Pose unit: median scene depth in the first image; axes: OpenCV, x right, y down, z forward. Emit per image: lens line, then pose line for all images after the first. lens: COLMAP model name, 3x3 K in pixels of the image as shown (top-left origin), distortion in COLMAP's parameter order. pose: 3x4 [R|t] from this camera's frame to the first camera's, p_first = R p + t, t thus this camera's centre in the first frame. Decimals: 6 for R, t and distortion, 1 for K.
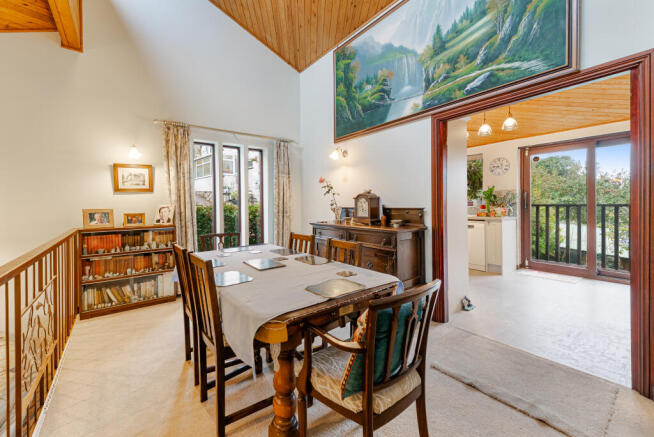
lens RADIAL K [[260.3, 0, 325.6], [0, 260.3, 202.6], [0, 0, 1]] dist [0.001345, 0.000244]
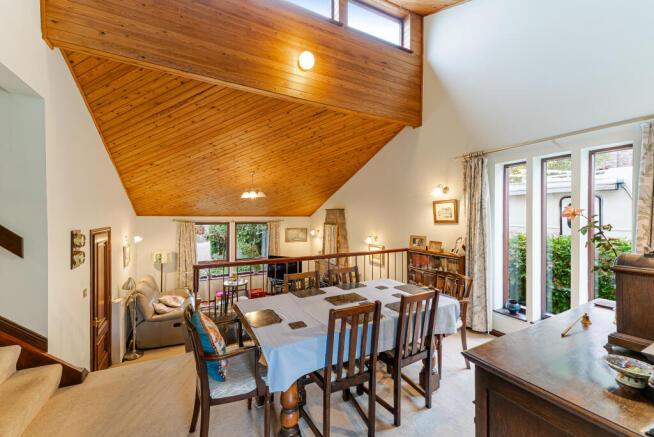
lens RADIAL K [[256.1, 0, 327.0], [0, 256.1, 218.5], [0, 0, 1]] dist [0.000112, 0.000039]
pose [[-0.163231, 0.009992, -0.986537, 0.543694], [-0.005402, 0.999925, 0.011022, -0.076305], [0.986573, 0.007128, -0.163165, 0.683390]]
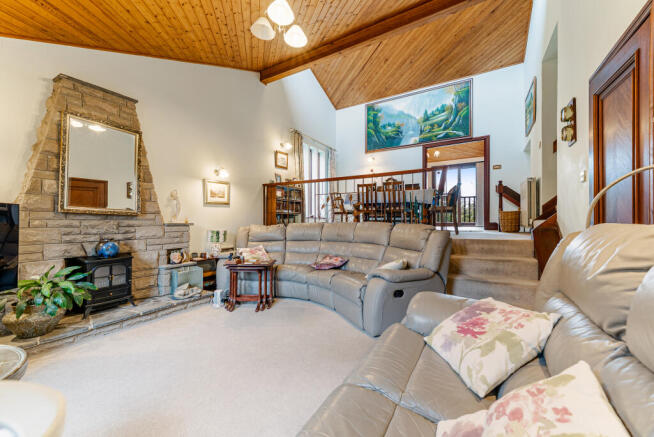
lens RADIAL K [[256.1, 0, 327.0], [0, 256.1, 218.5], [0, 0, 1]] dist [0.000112, 0.000039]
pose [[0.919625, 0.008441, 0.392706, -1.179210], [-0.003973, 0.999918, -0.012187, 0.335062], [-0.392777, 0.009647, 0.919583, -0.741833]]
